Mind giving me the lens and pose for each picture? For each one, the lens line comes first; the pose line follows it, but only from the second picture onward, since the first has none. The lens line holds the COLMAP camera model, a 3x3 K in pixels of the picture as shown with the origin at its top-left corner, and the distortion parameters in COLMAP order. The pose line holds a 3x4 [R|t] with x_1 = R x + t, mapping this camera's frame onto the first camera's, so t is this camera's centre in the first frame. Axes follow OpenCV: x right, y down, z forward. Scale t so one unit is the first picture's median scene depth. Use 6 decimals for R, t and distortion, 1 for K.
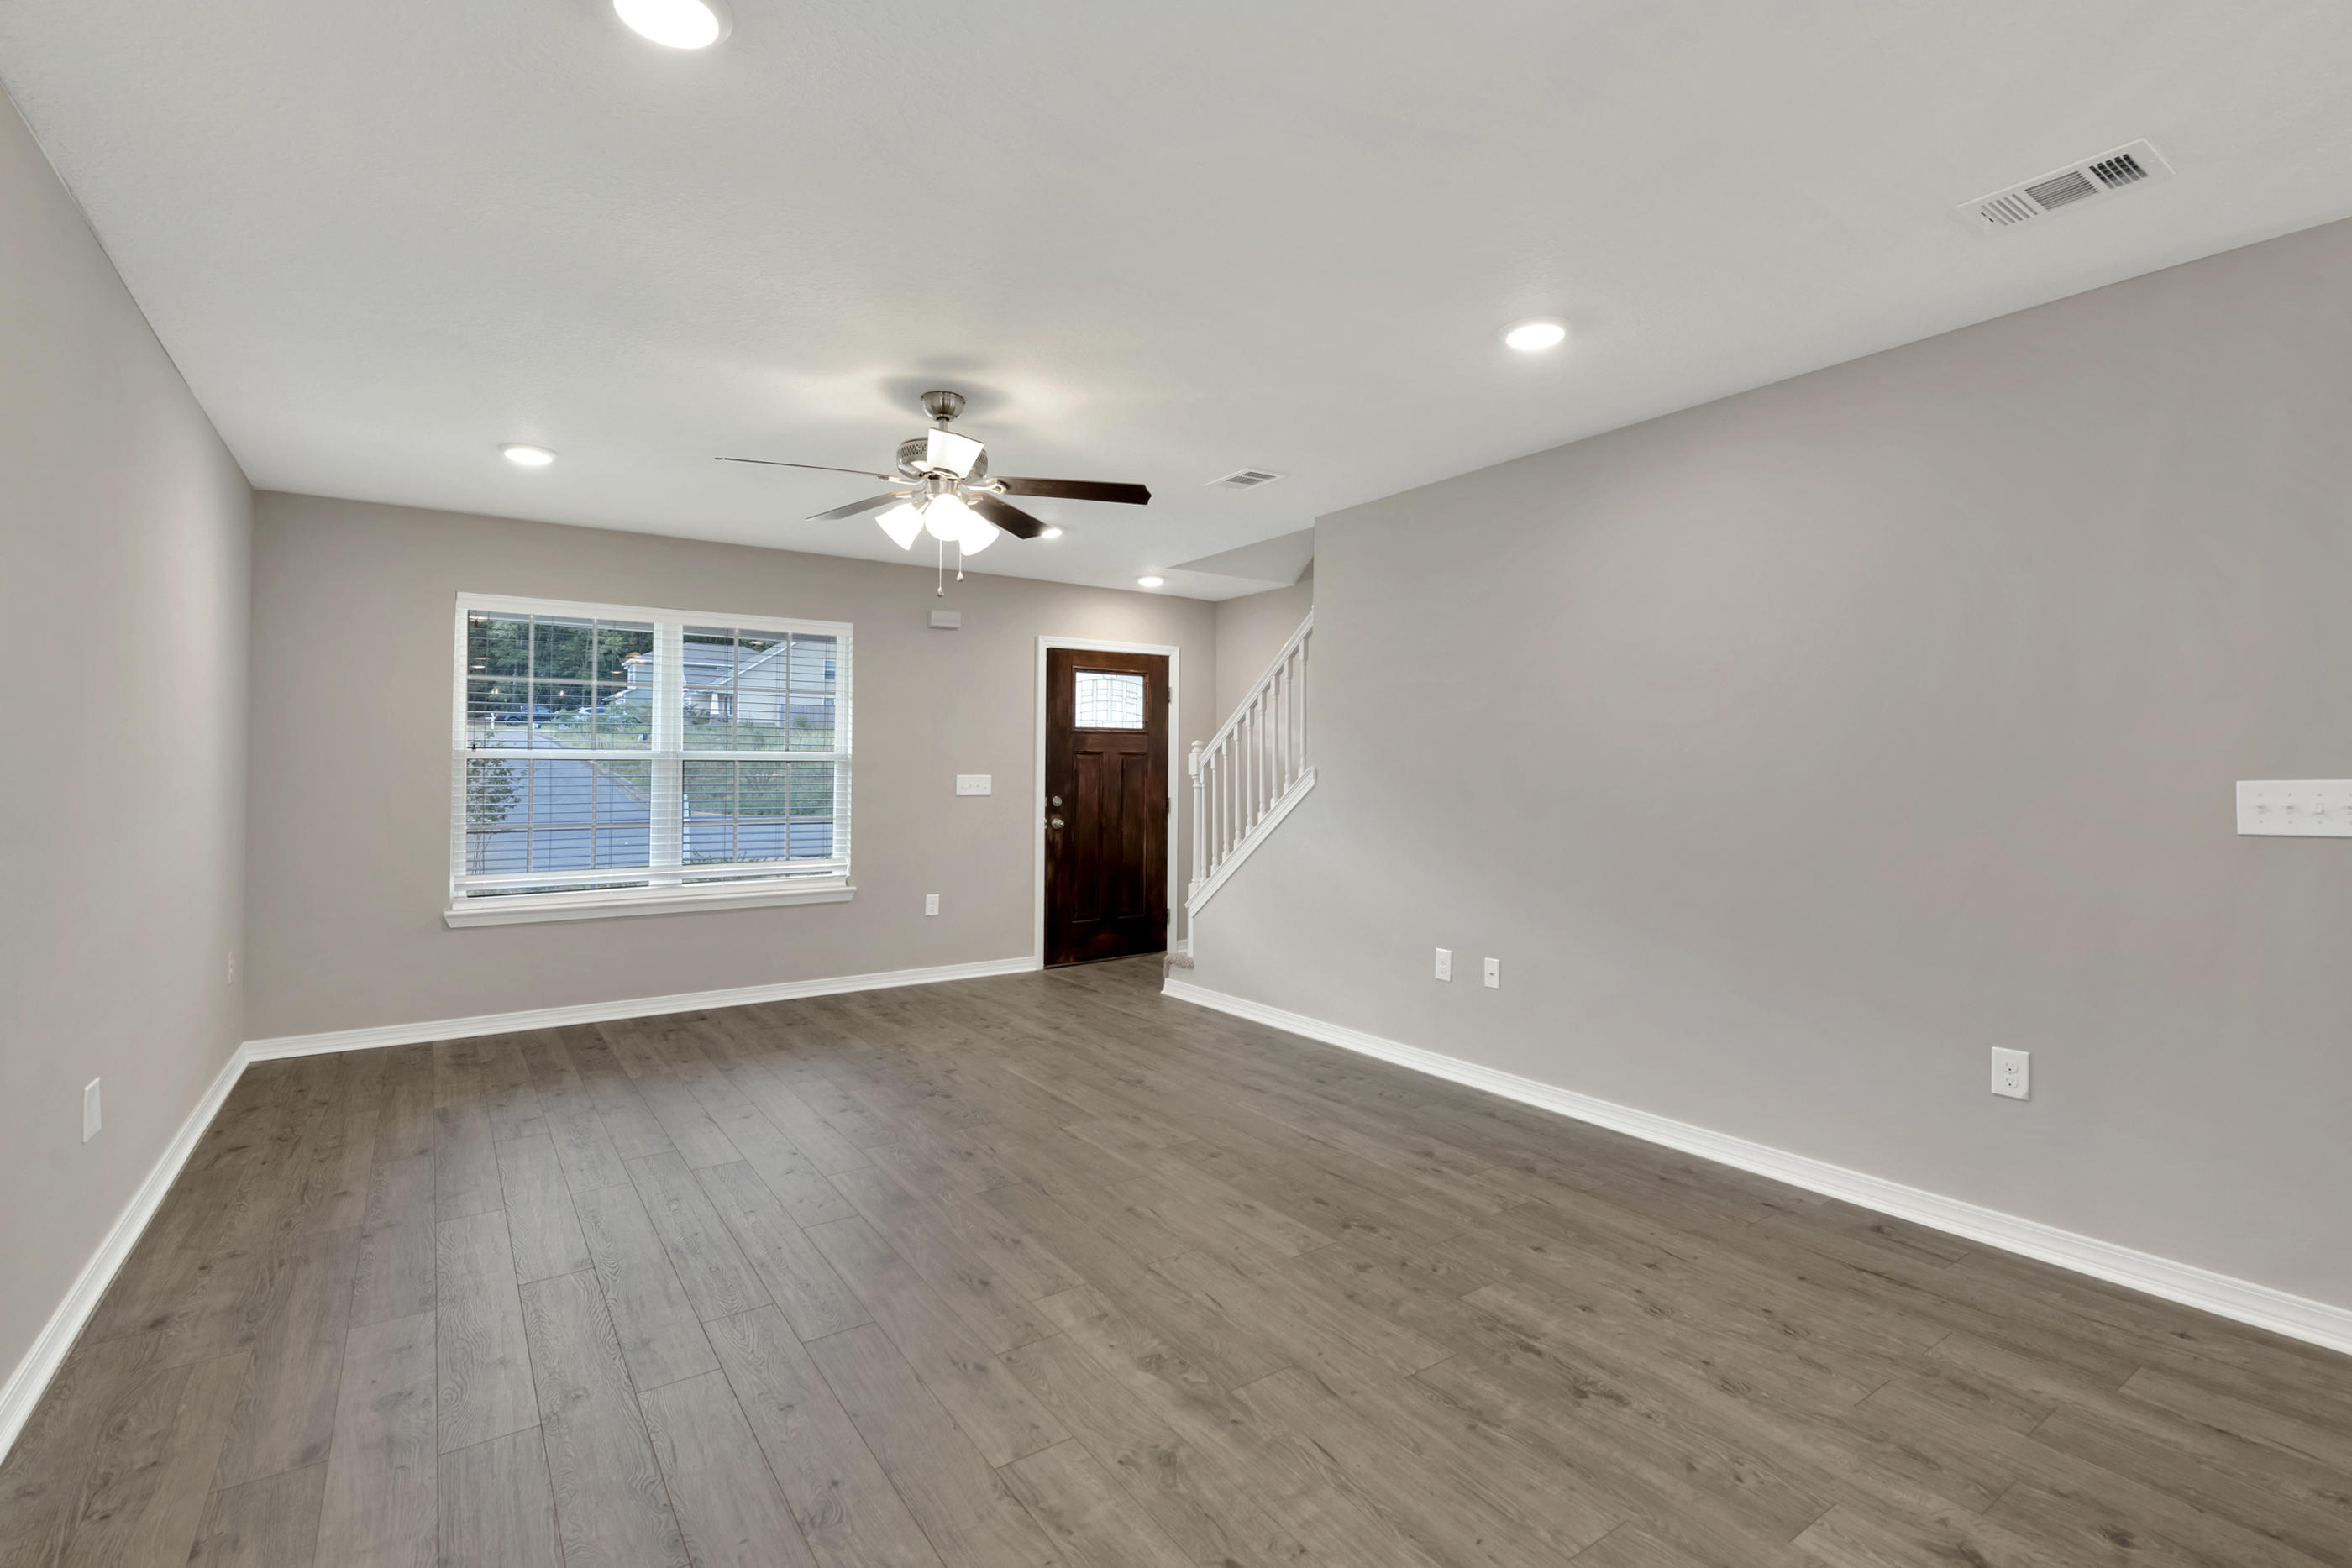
lens RADIAL K [[1065.4, 0, 1176.0], [0, 1065.4, 784.0], [0, 0, 1]] dist [0.008532, -0.005396]
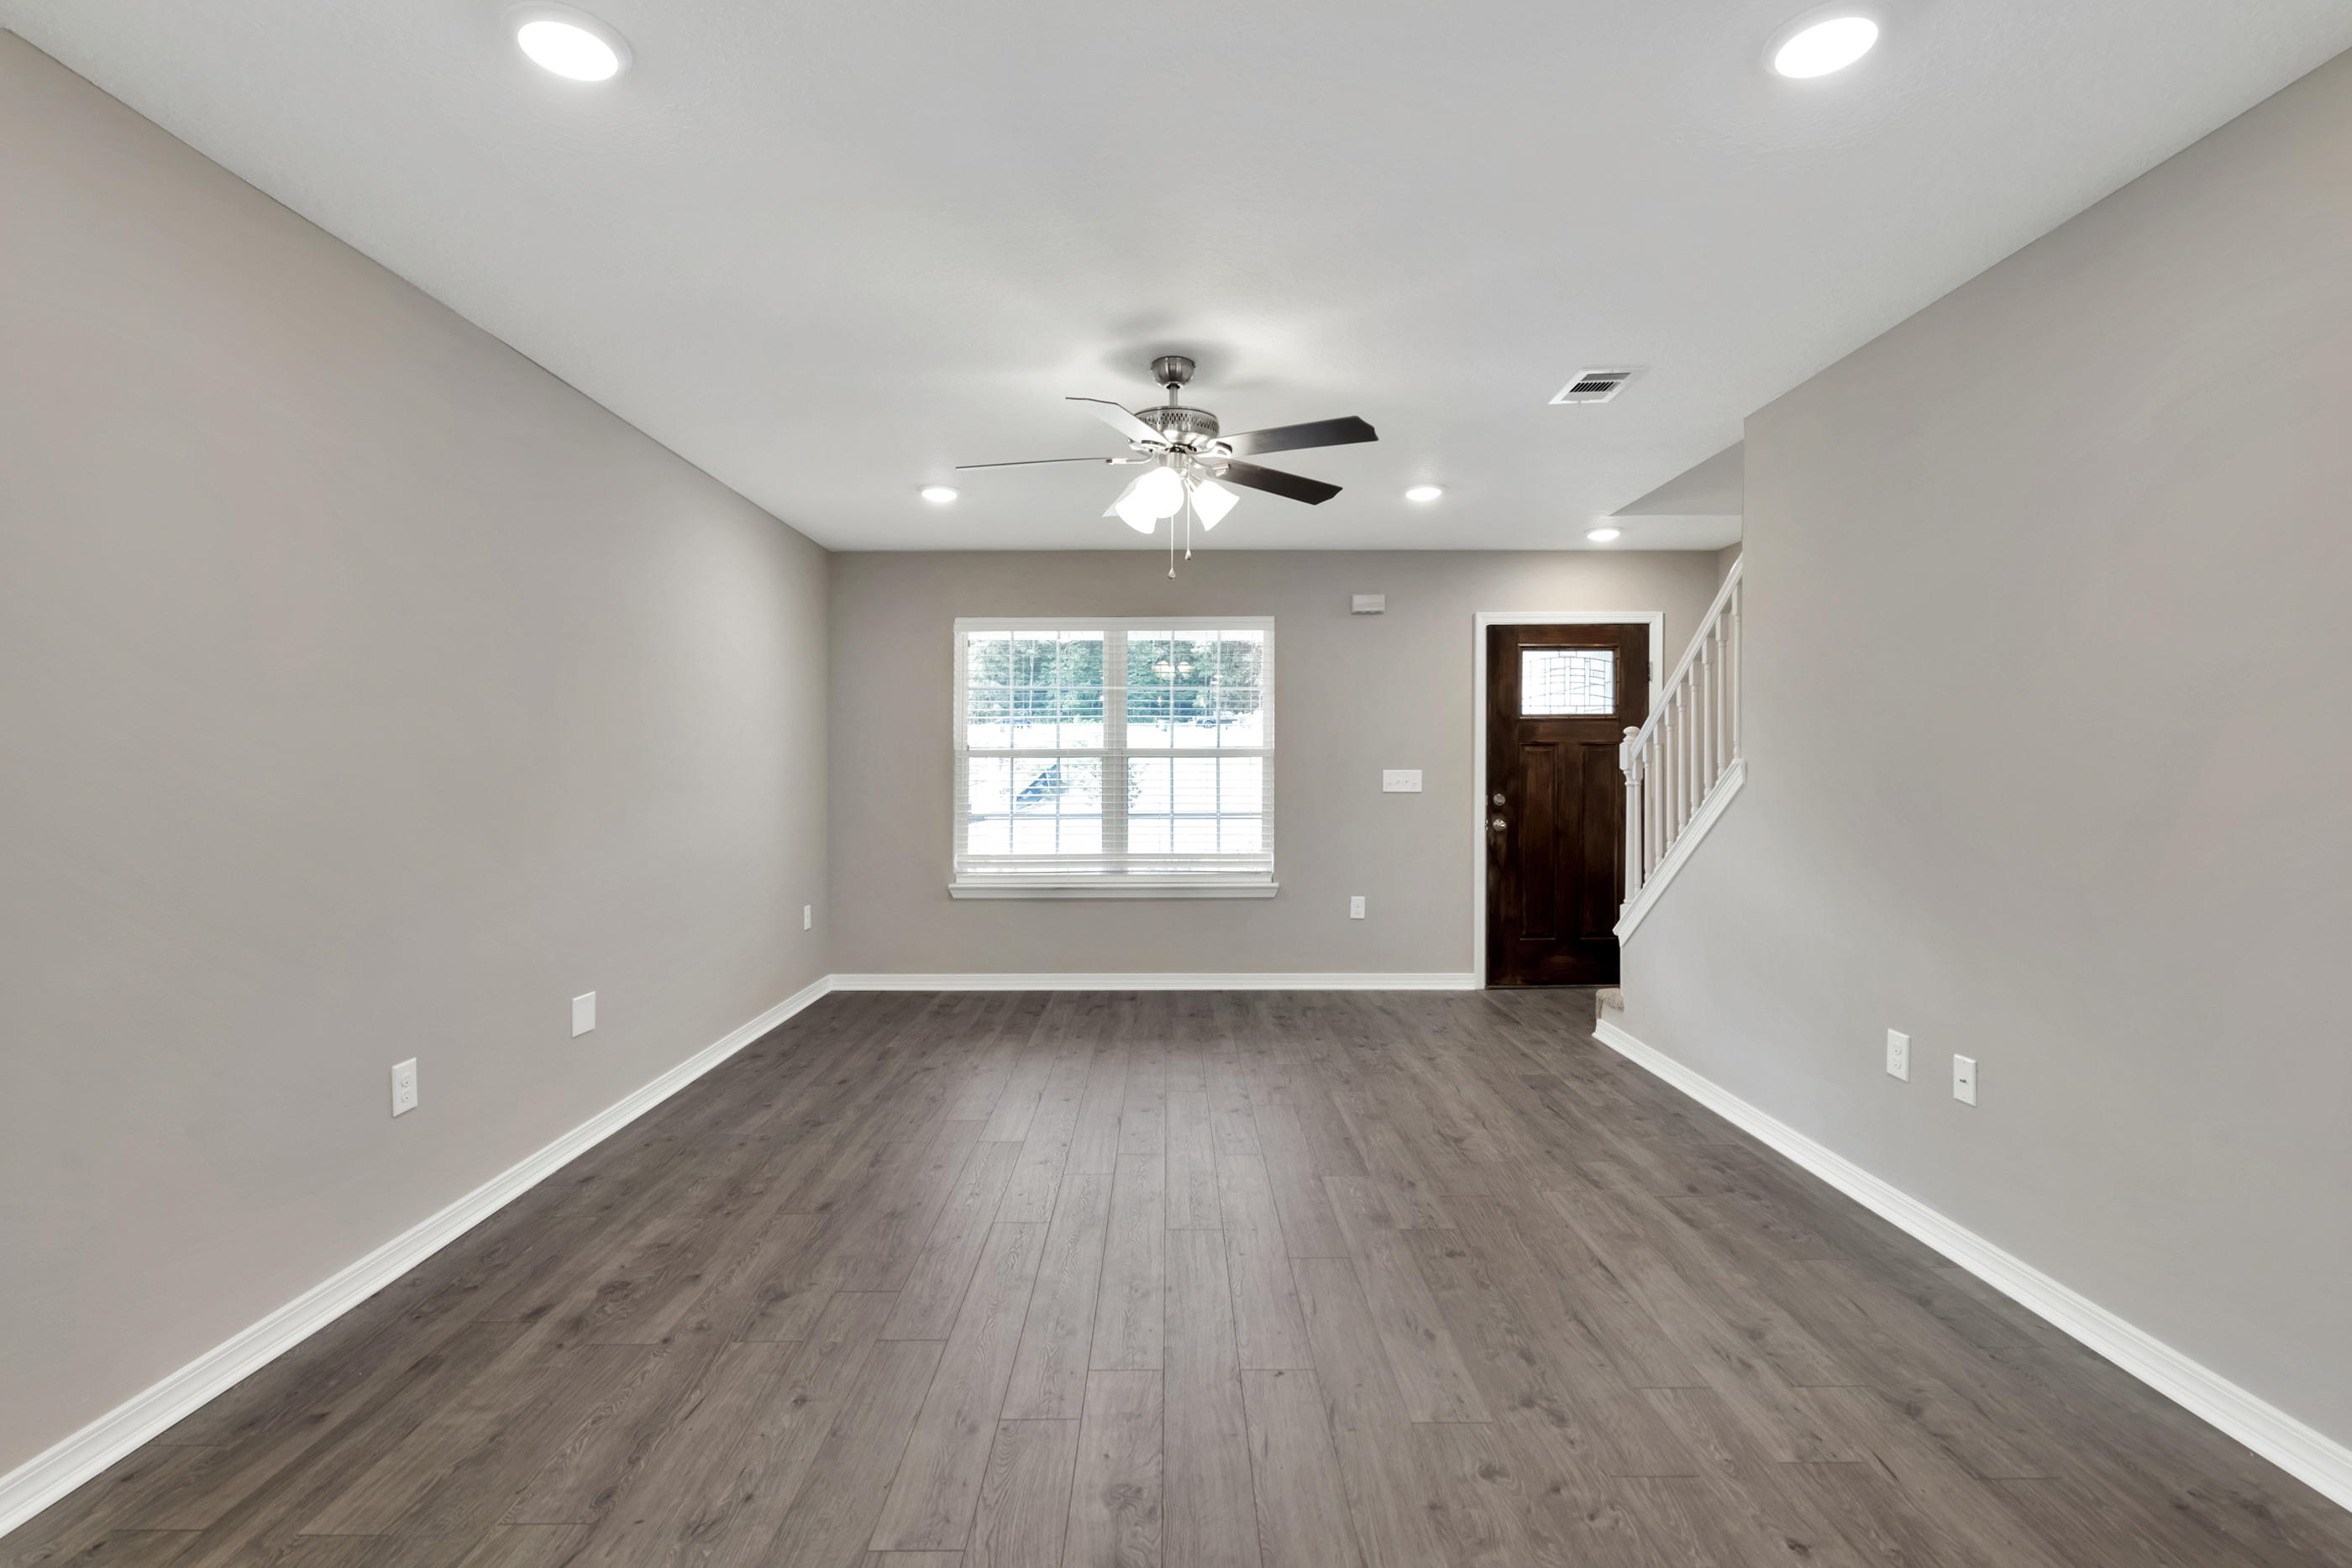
lens RADIAL K [[1065.4, 0, 1176.0], [0, 1065.4, 784.0], [0, 0, 1]] dist [0.008532, -0.005396]
pose [[0.823639, 0.006128, -0.567081, 0.205630], [-0.003044, 0.999975, 0.006385, -0.001912], [0.567106, -0.003533, 0.823637, 0.156447]]
